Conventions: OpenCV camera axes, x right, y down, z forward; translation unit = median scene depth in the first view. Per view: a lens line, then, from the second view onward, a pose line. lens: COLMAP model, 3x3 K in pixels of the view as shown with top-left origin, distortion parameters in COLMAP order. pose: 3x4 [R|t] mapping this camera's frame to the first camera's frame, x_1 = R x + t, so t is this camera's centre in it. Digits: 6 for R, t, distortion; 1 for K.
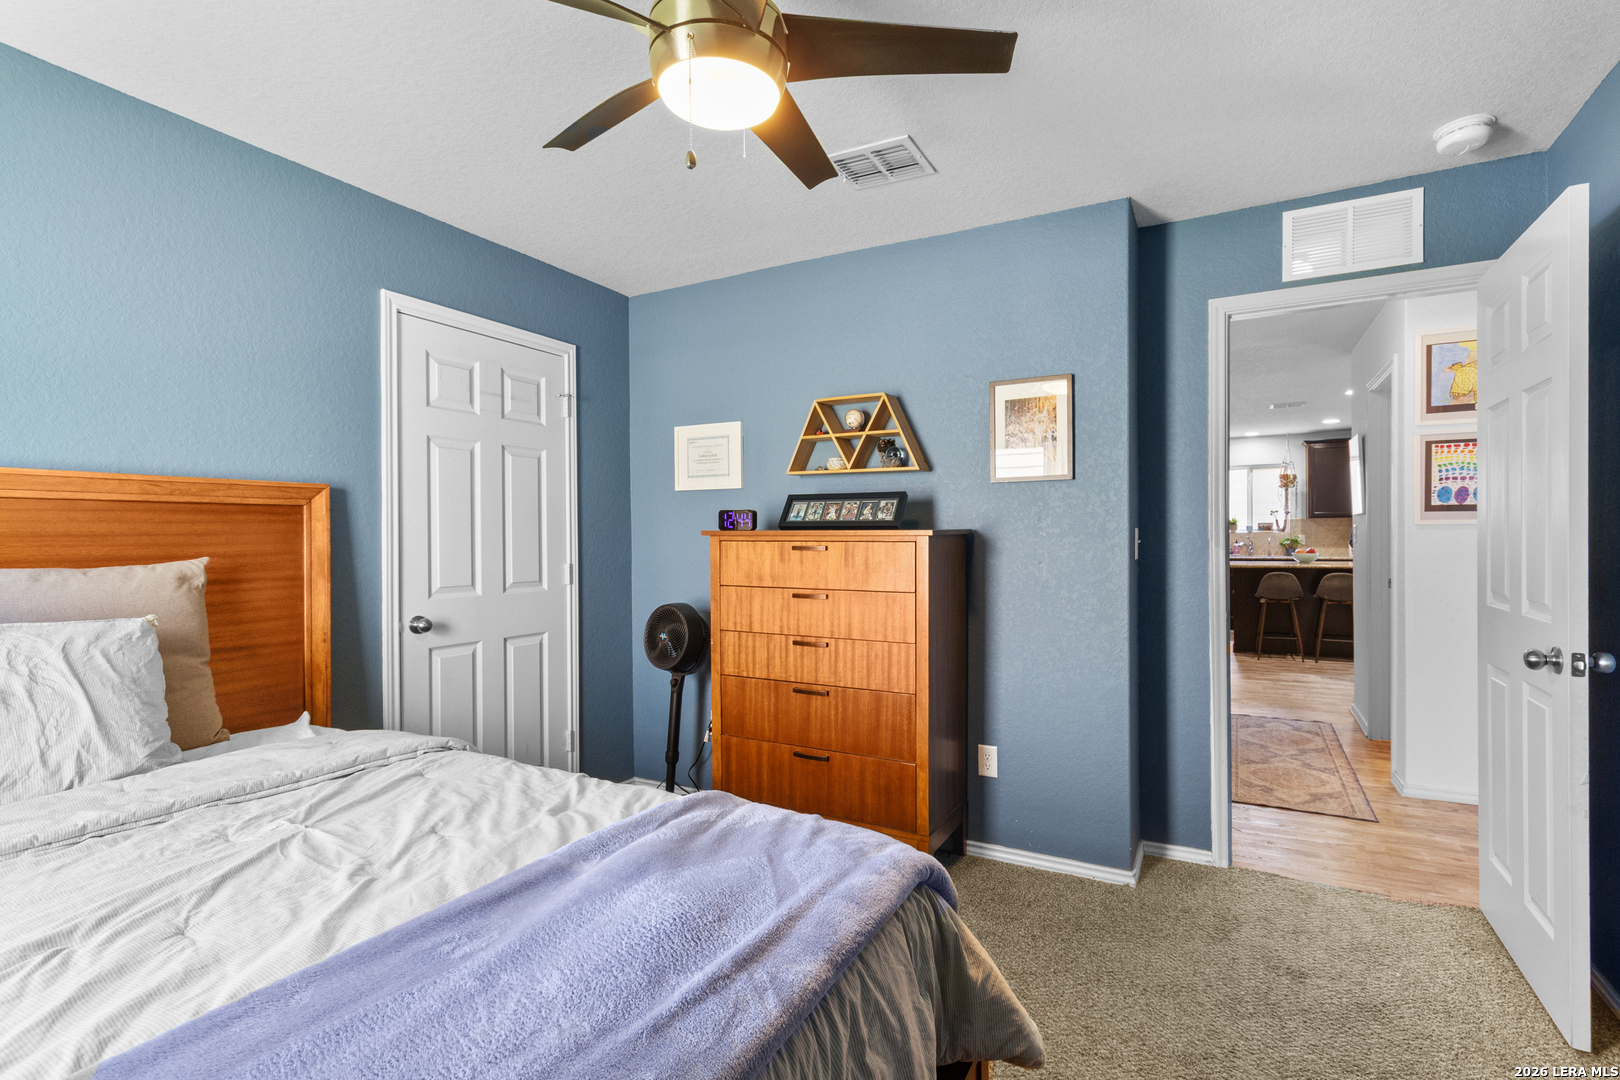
lens RADIAL K [[752.8, 0, 812.8], [0, 752.8, 539.3], [0, 0, 1]] dist [-0.001807, -0.000147]
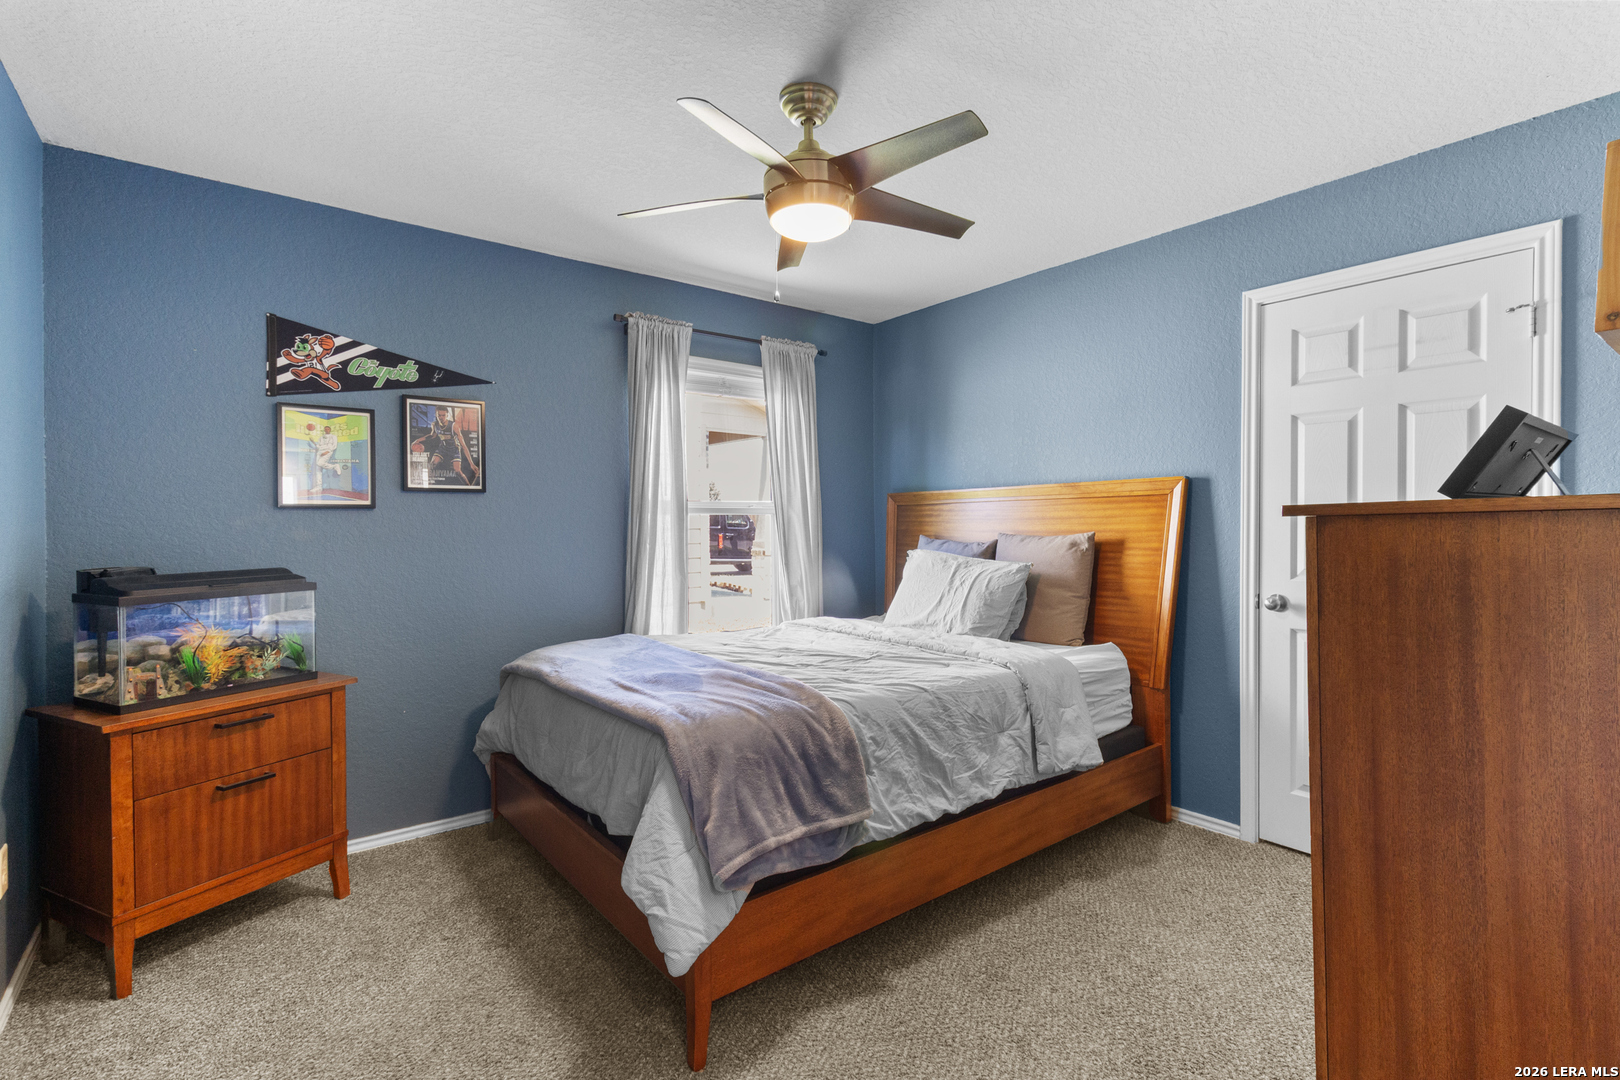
lens RADIAL K [[752.8, 0, 812.2], [0, 752.8, 534.1], [0, 0, 1]] dist [-0.001807, -0.000147]
pose [[-0.387502, 0.014144, -0.921760, 0.787742], [0.002731, 0.999896, 0.014195, 0.004400], [0.921865, 0.002983, -0.387500, 0.963575]]
